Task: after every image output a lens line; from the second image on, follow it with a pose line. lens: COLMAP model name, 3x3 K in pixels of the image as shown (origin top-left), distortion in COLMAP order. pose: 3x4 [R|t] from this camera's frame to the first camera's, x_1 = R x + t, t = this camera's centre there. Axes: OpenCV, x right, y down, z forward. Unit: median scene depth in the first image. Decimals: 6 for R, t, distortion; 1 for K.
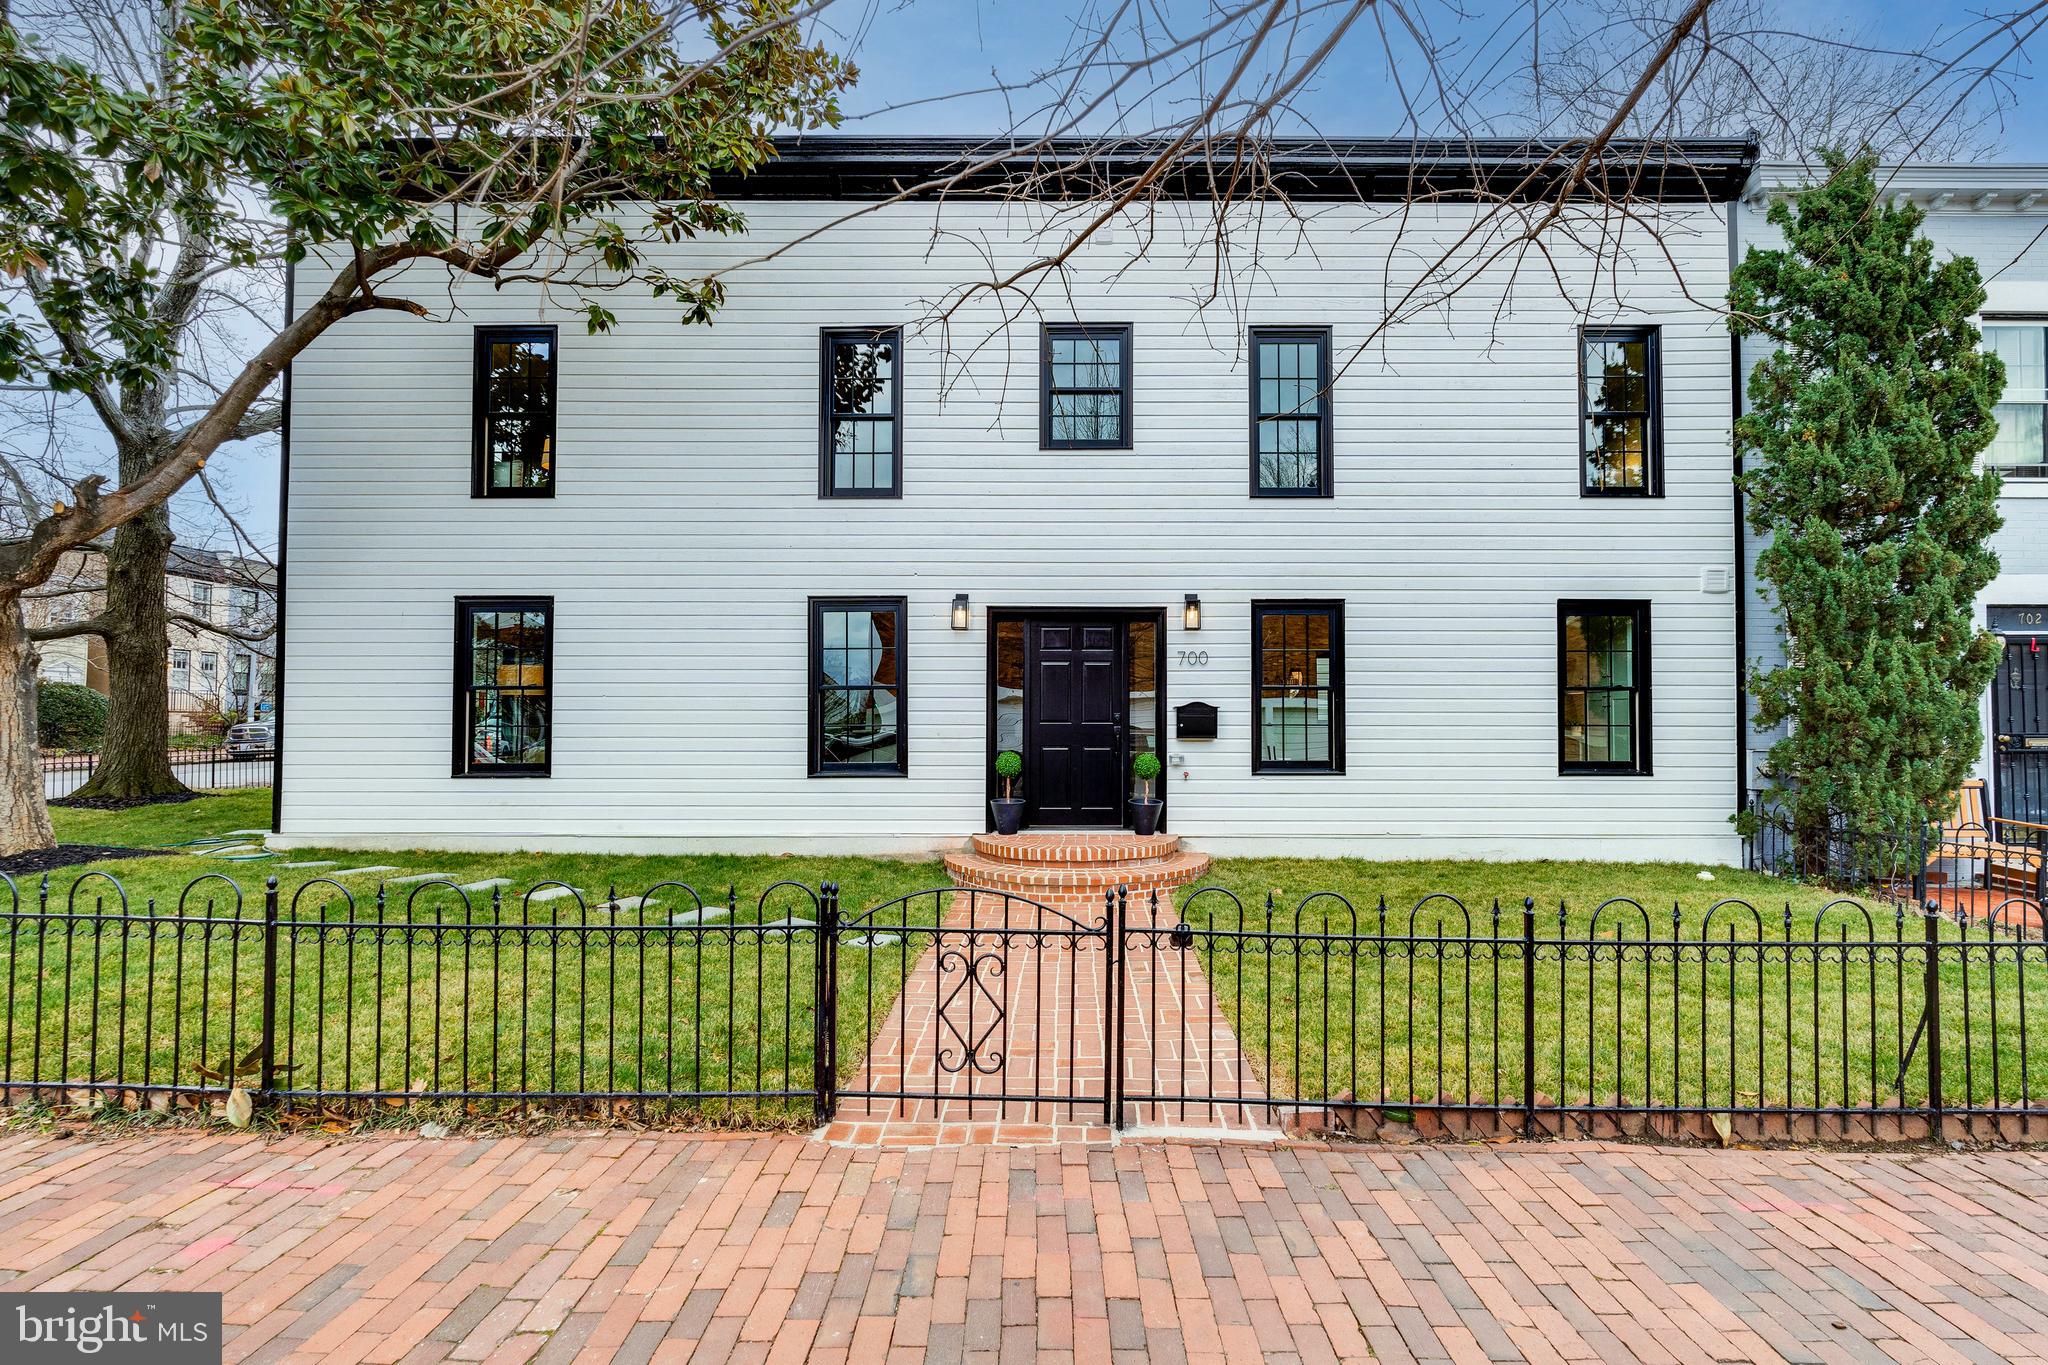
lens RADIAL K [[740.5, 0, 1028.1], [0, 740.5, 719.7], [0, 0, 1]] dist [-0.000559, 0.000021]
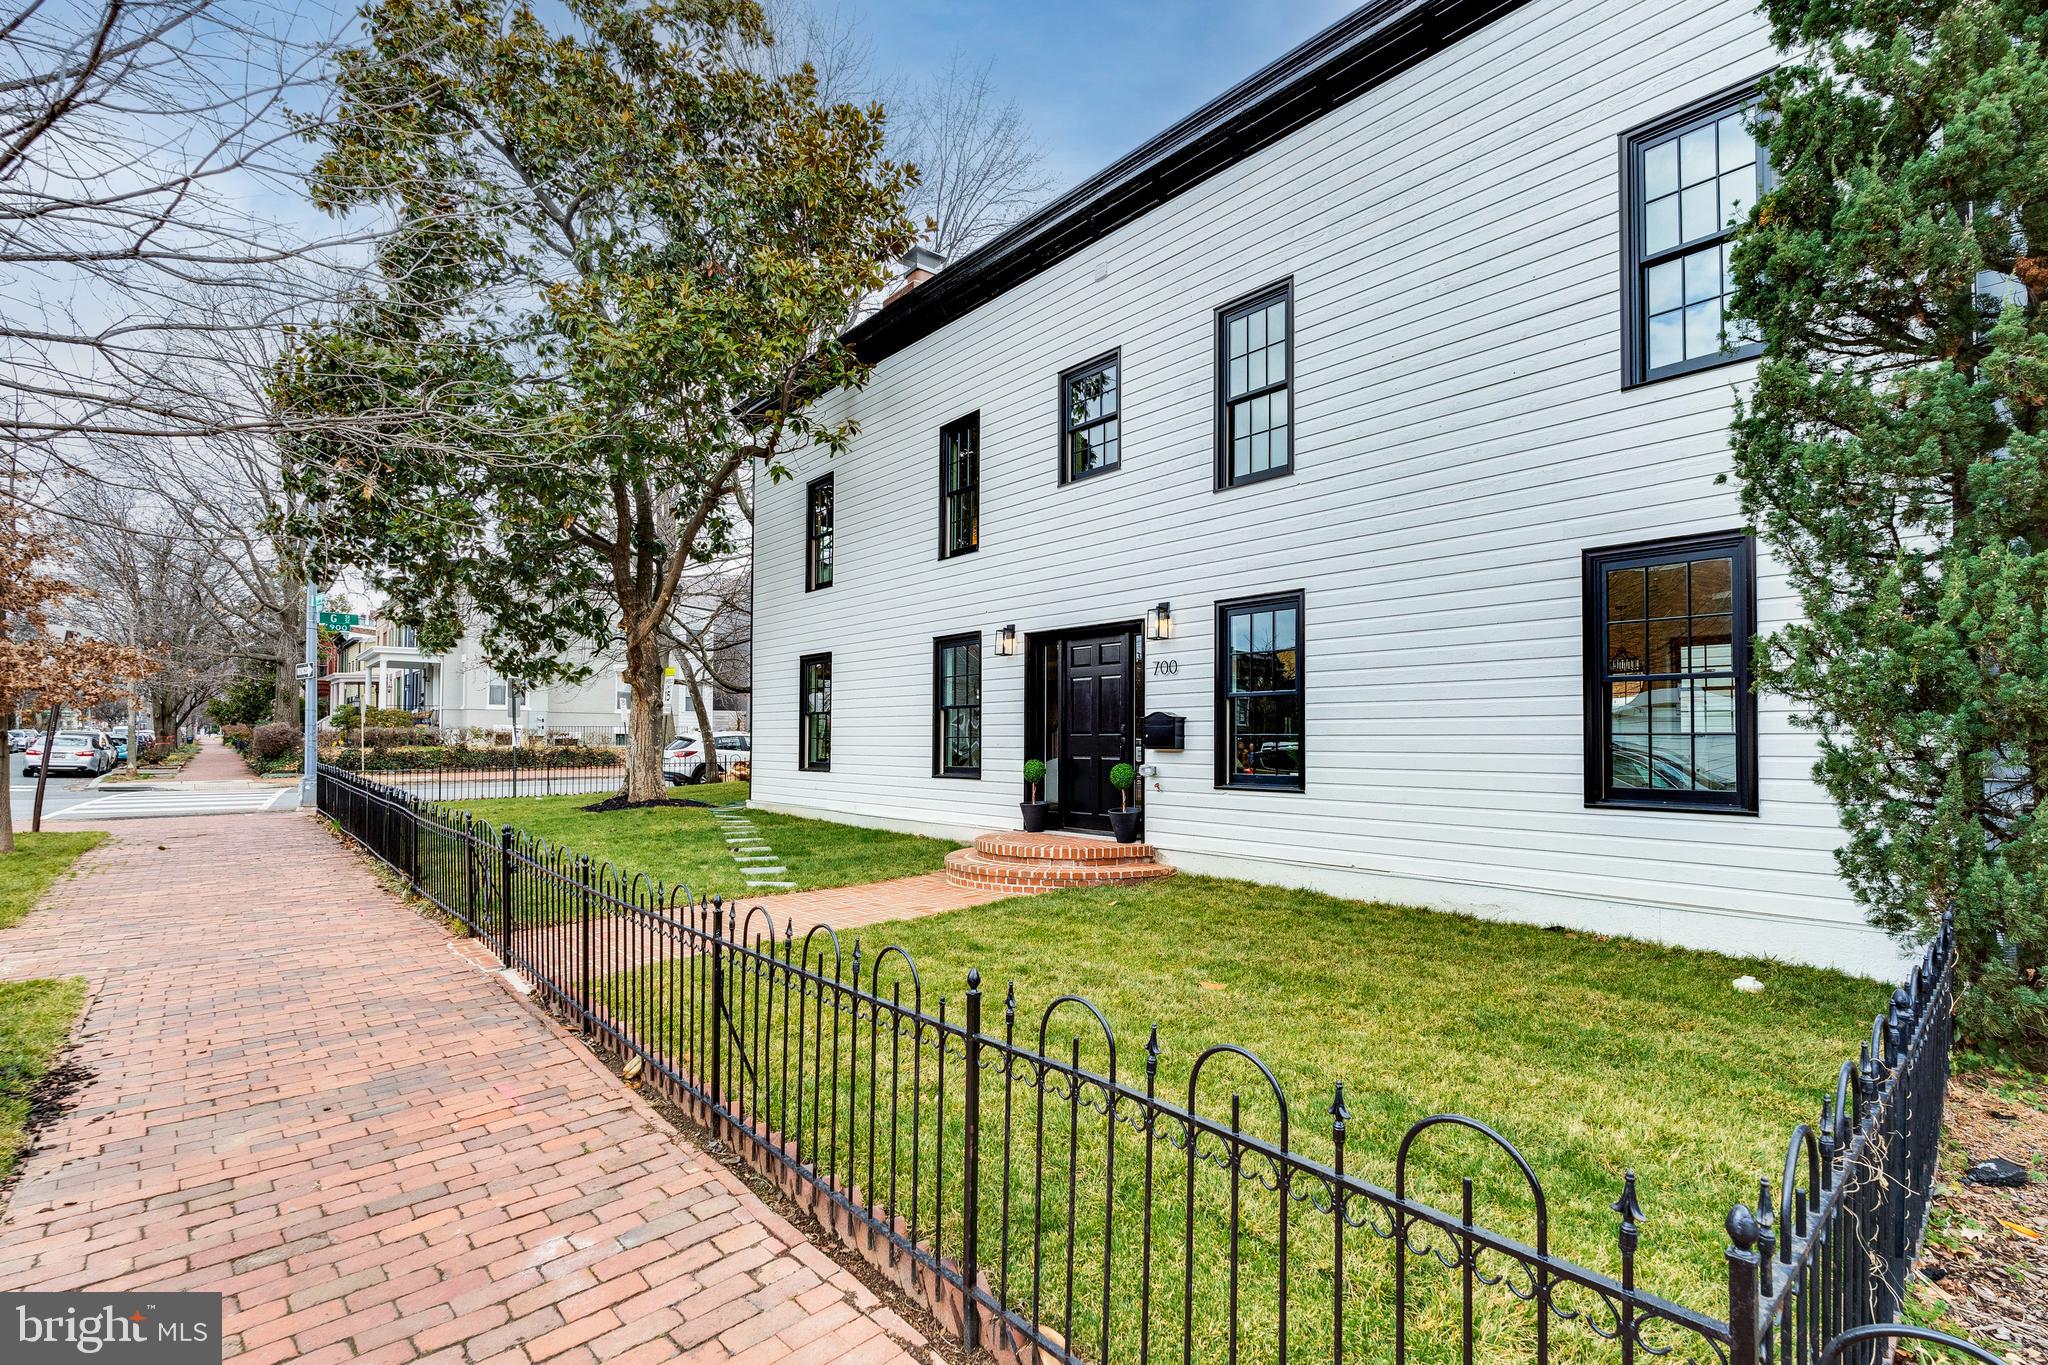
lens RADIAL K [[976.3, 0, 986.0], [0, 976.3, 725.4], [0, 0, 1]] dist [-0.000038, -0.000015]
pose [[0.622649, -0.011440, -0.782418, 1.090467], [0.009108, 0.999931, -0.007372, 0.001153], [0.782448, -0.002536, 0.622710, 0.003764]]
